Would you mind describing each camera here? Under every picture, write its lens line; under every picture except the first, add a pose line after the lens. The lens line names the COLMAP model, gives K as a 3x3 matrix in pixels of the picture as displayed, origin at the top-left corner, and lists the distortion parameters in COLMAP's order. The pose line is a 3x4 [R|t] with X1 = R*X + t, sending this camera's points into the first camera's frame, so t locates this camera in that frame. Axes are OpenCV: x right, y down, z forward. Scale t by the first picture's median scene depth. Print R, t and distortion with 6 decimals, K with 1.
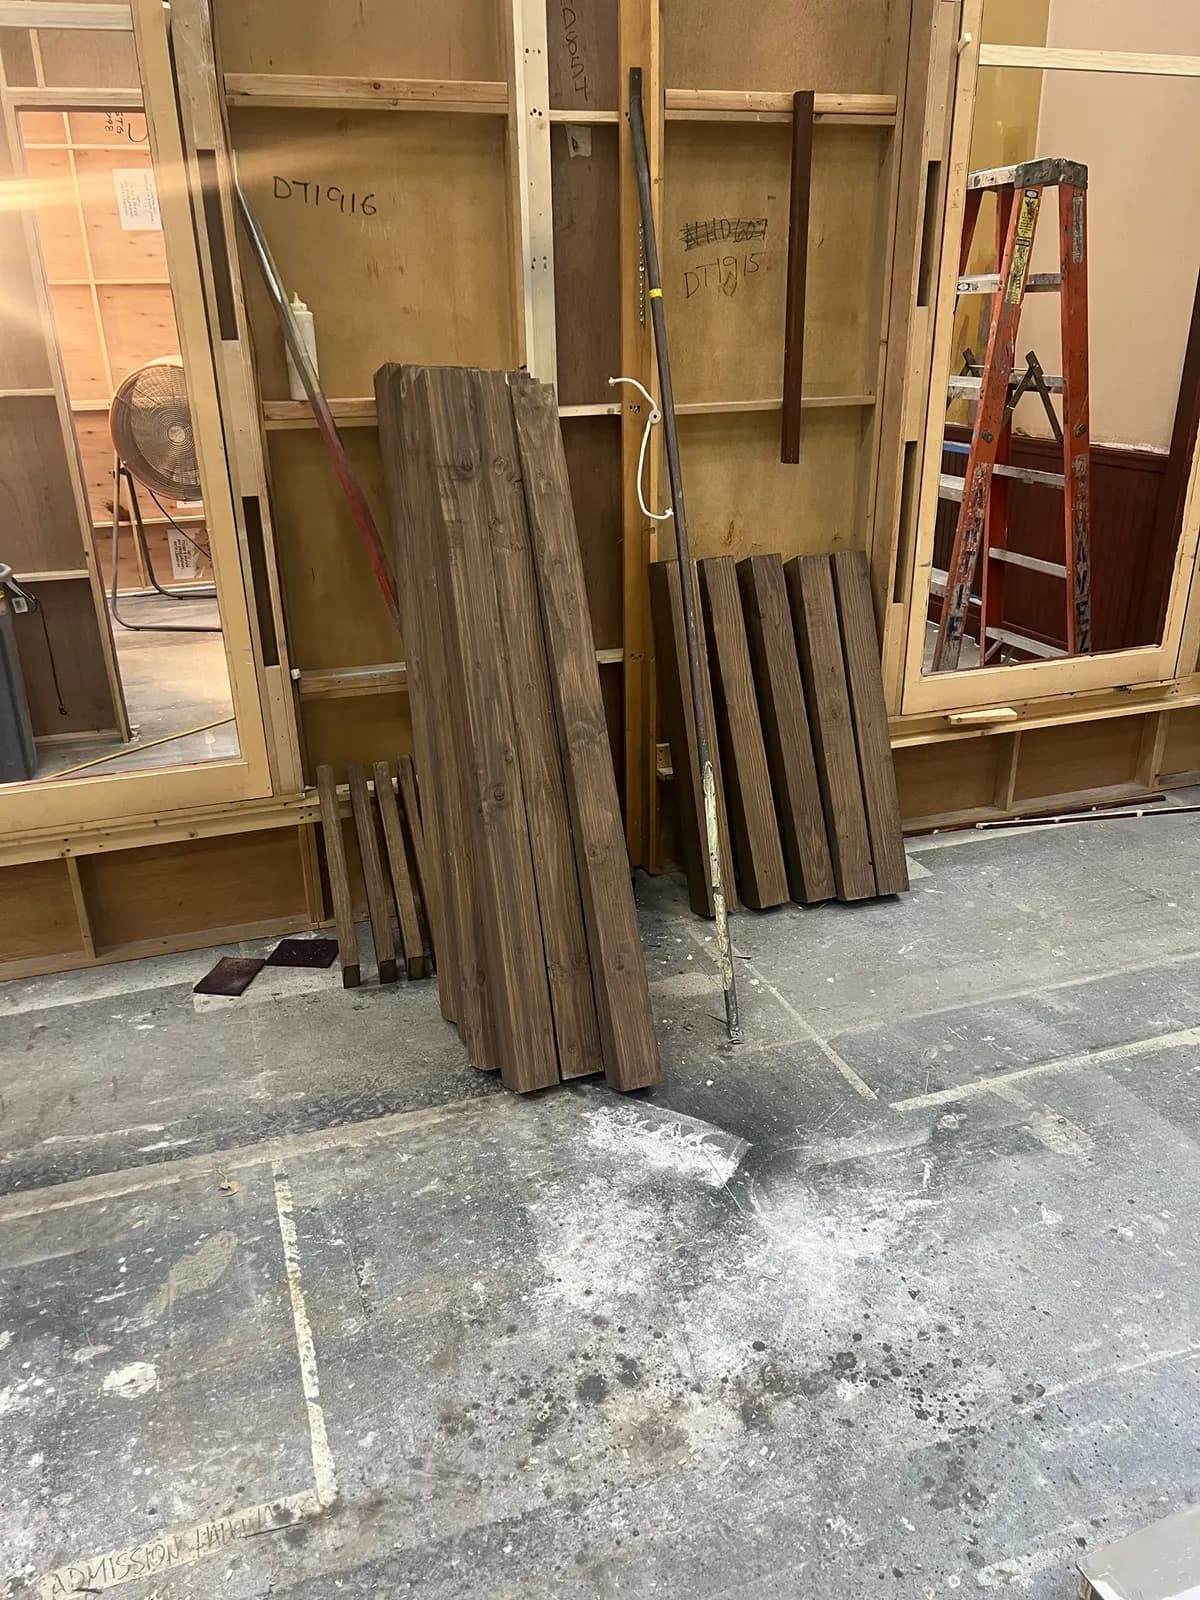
lens RADIAL K [[1109.4, 0, 600.0], [0, 1109.4, 800.0], [0, 0, 1]] dist [-0.001825, -0.016543]
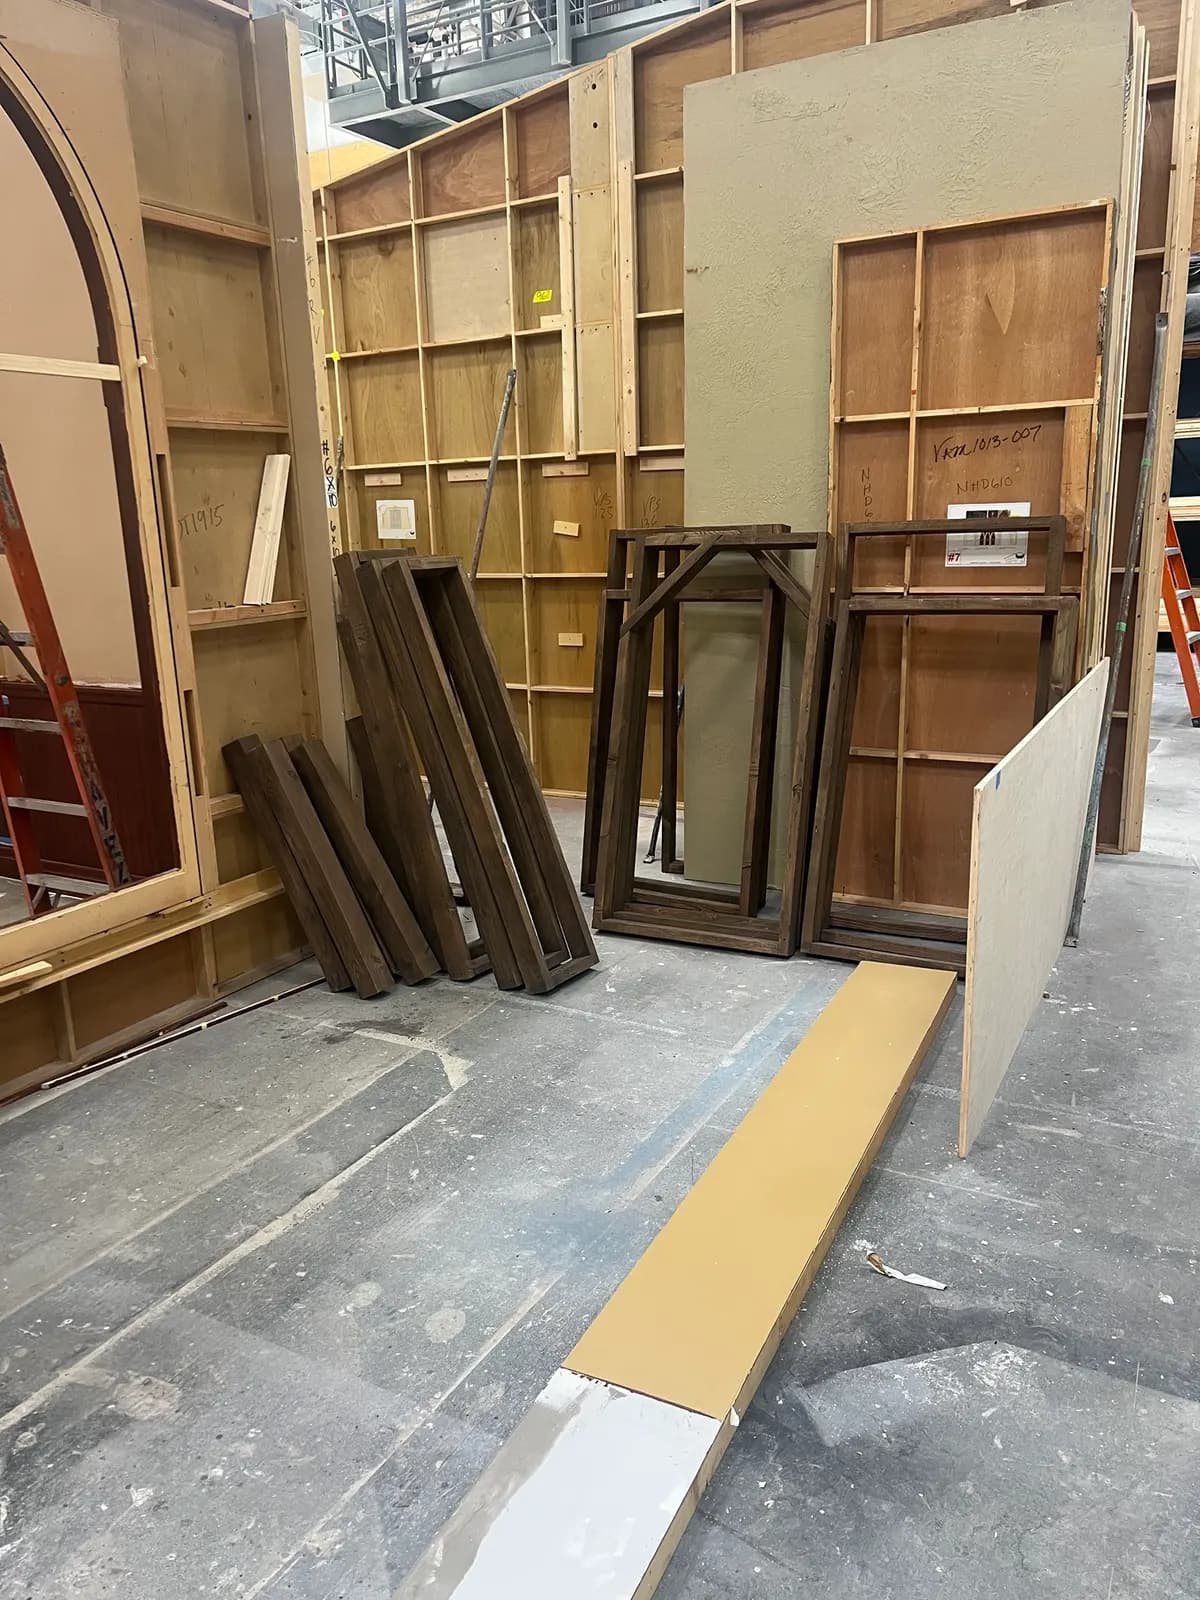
lens RADIAL K [[1109.4, 0, 600.0], [0, 1109.4, 800.0], [0, 0, 1]] dist [-0.001825, -0.016543]
pose [[0.756149, -0.160712, 0.634359, 0.143663], [0.262430, 0.962483, -0.068972, -0.023240], [-0.599475, 0.218627, 0.769956, -0.074364]]
